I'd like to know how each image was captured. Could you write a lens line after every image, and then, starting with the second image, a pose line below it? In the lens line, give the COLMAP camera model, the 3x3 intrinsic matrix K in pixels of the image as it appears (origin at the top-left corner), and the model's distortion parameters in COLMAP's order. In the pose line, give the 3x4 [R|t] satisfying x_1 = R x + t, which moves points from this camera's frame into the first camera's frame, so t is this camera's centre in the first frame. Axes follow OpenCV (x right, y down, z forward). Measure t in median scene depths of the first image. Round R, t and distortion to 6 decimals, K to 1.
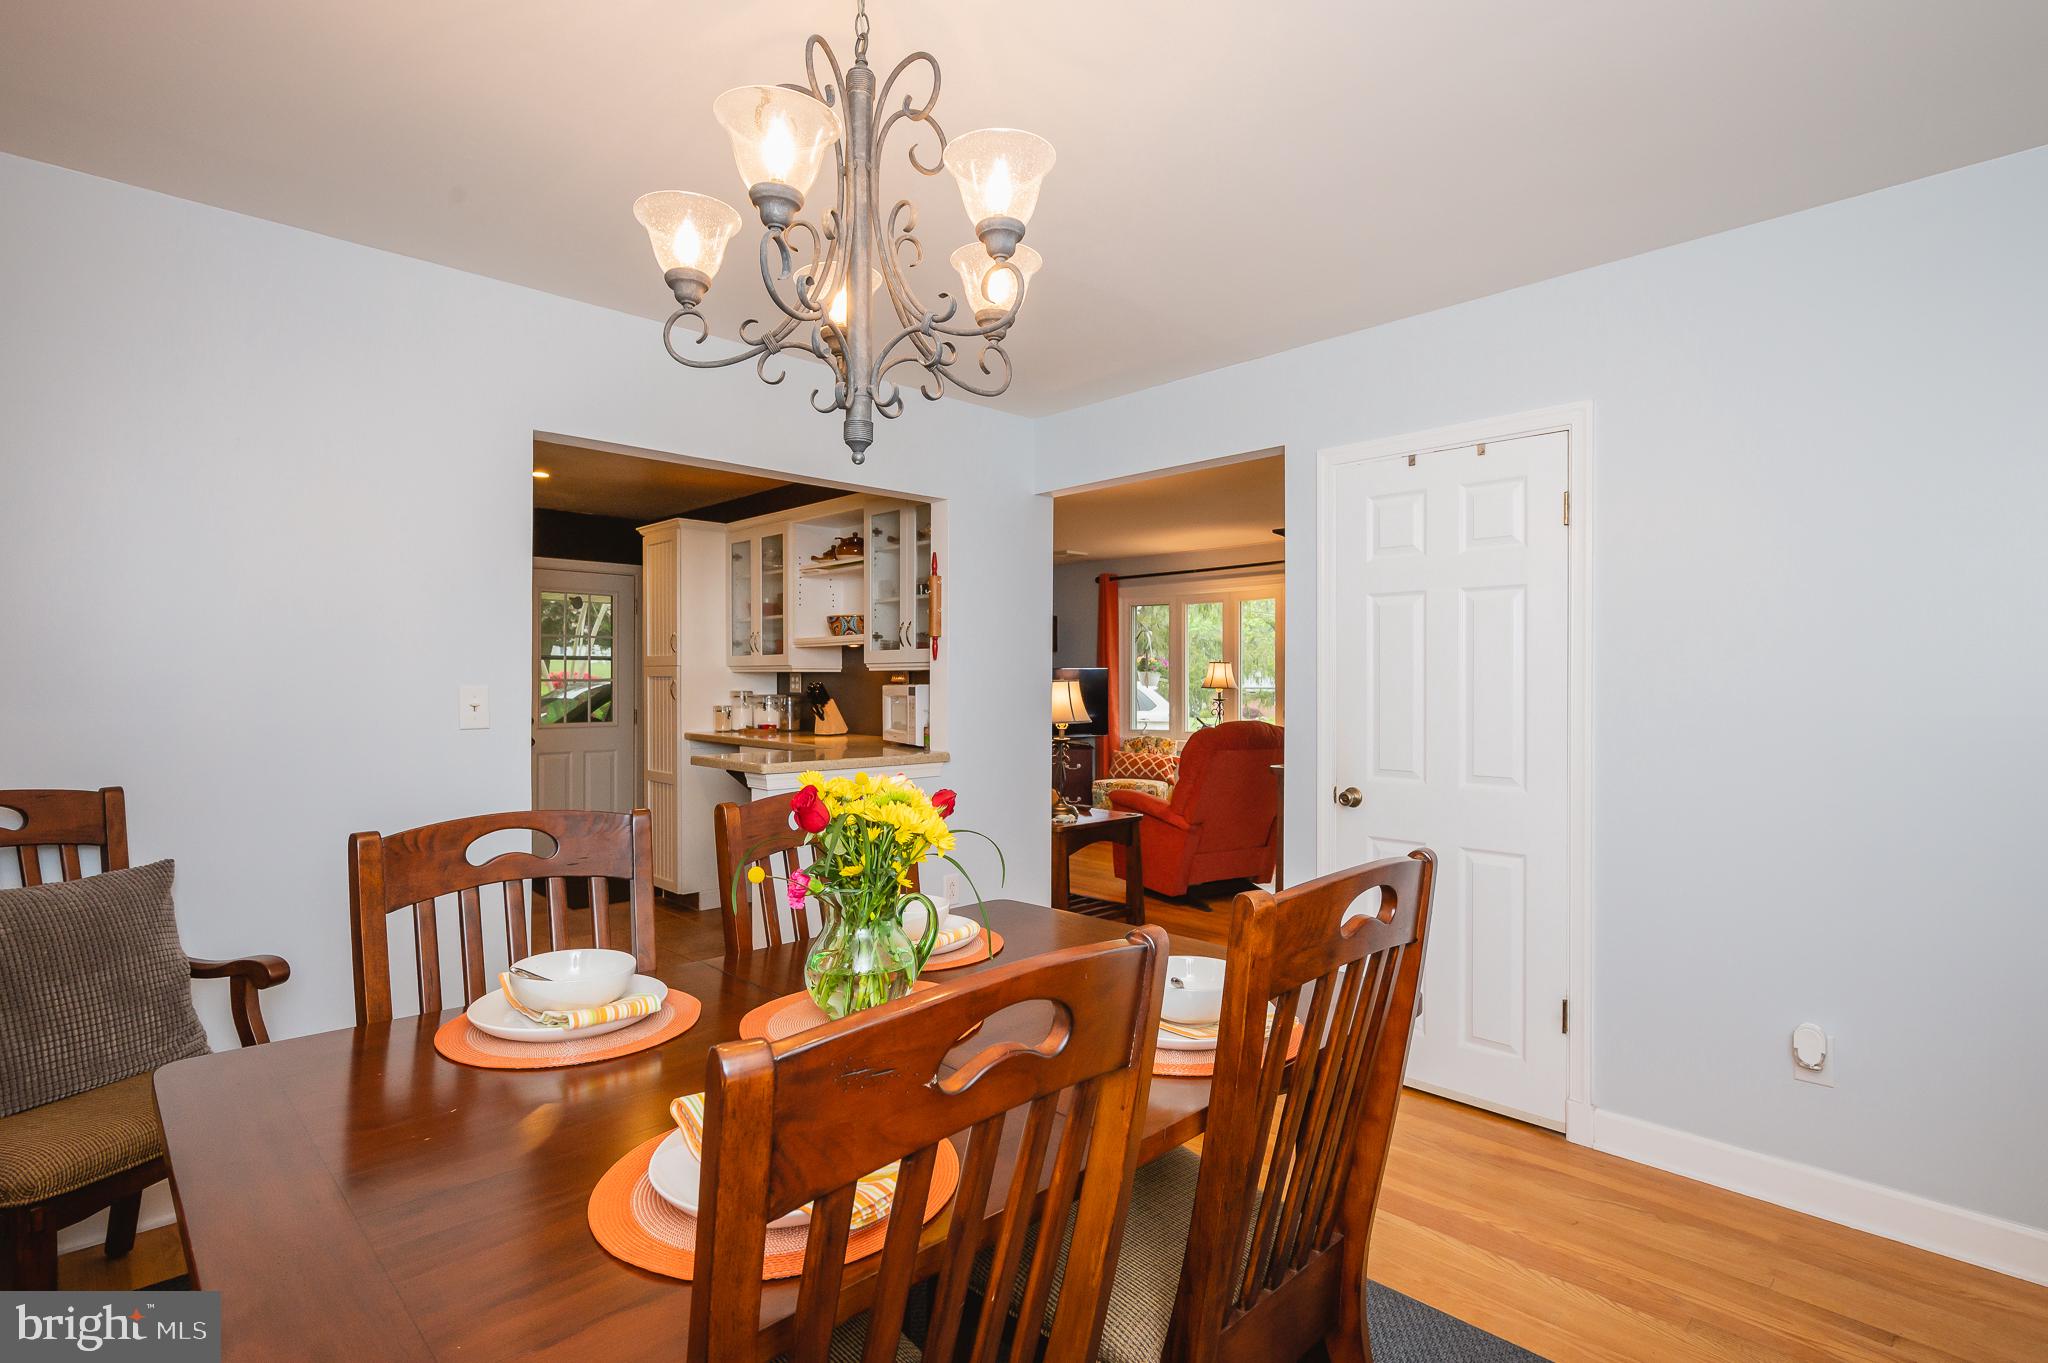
lens RADIAL K [[992.2, 0, 1024.0], [0, 992.2, 681.5], [0, 0, 1]] dist [-0.035702, 0.000239]
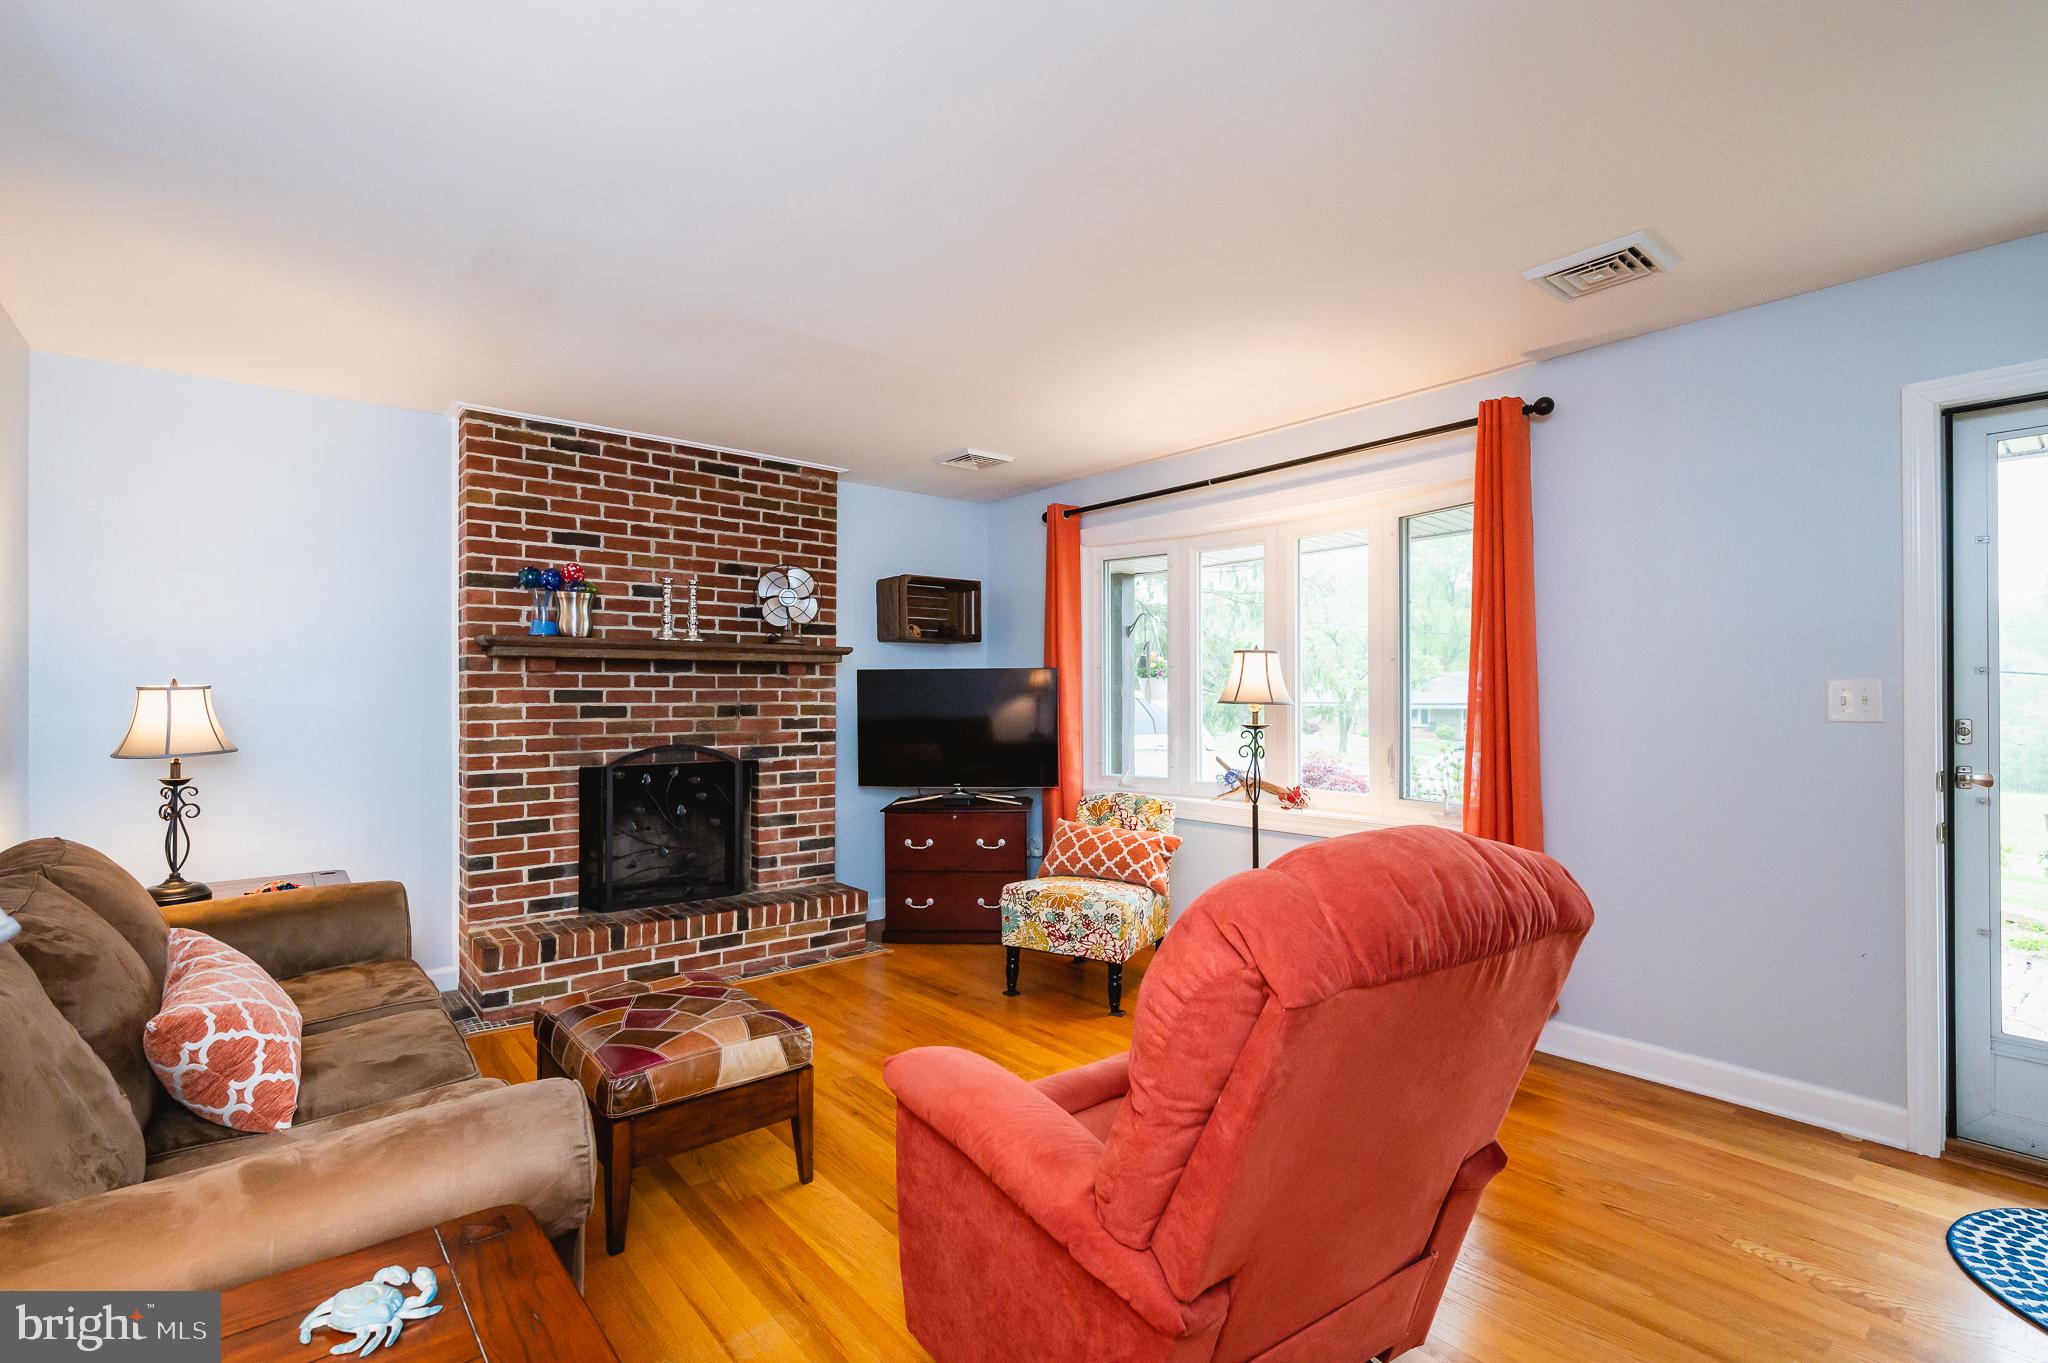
lens RADIAL K [[930.9, 0, 1026.7], [0, 930.9, 692.7], [0, 0, 1]] dist [-0.000125, -0.007277]
pose [[0.997516, -0.004273, -0.070309, 0.110188], [0.003988, 0.999983, -0.004193, 0.002922], [0.070325, 0.003902, 0.997516, 0.498273]]
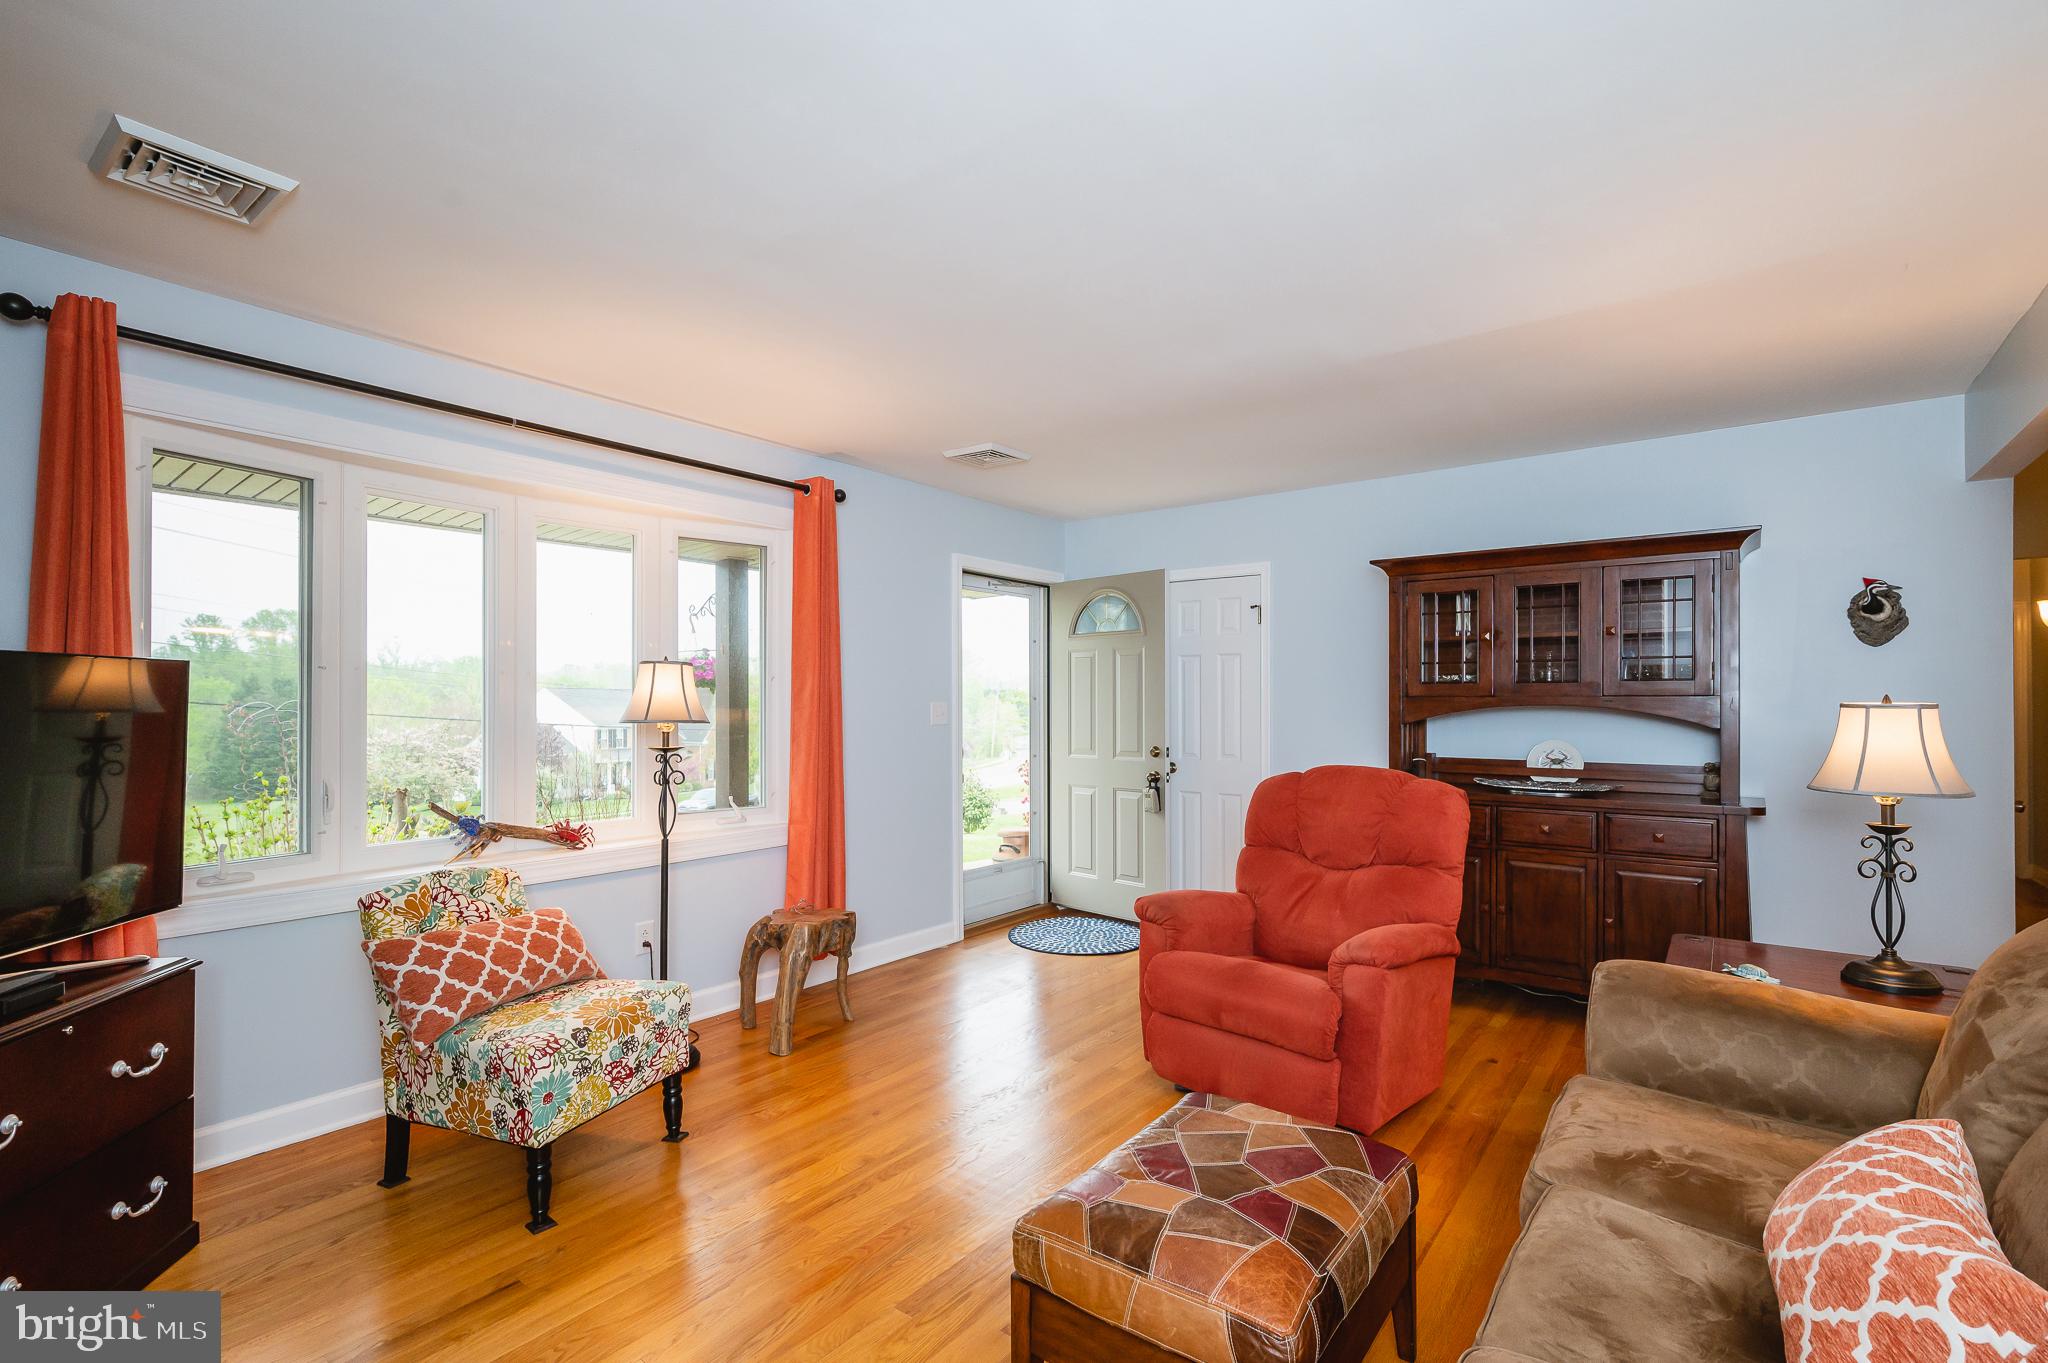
lens RADIAL K [[930.9, 0, 1026.7], [0, 930.9, 692.7], [0, 0, 1]] dist [-0.000125, -0.007277]
pose [[-0.150774, 0.005828, 0.988551, -0.214863], [-0.000110, 0.999983, -0.005912, -0.003172], [-0.988568, -0.001000, -0.150771, 0.854978]]
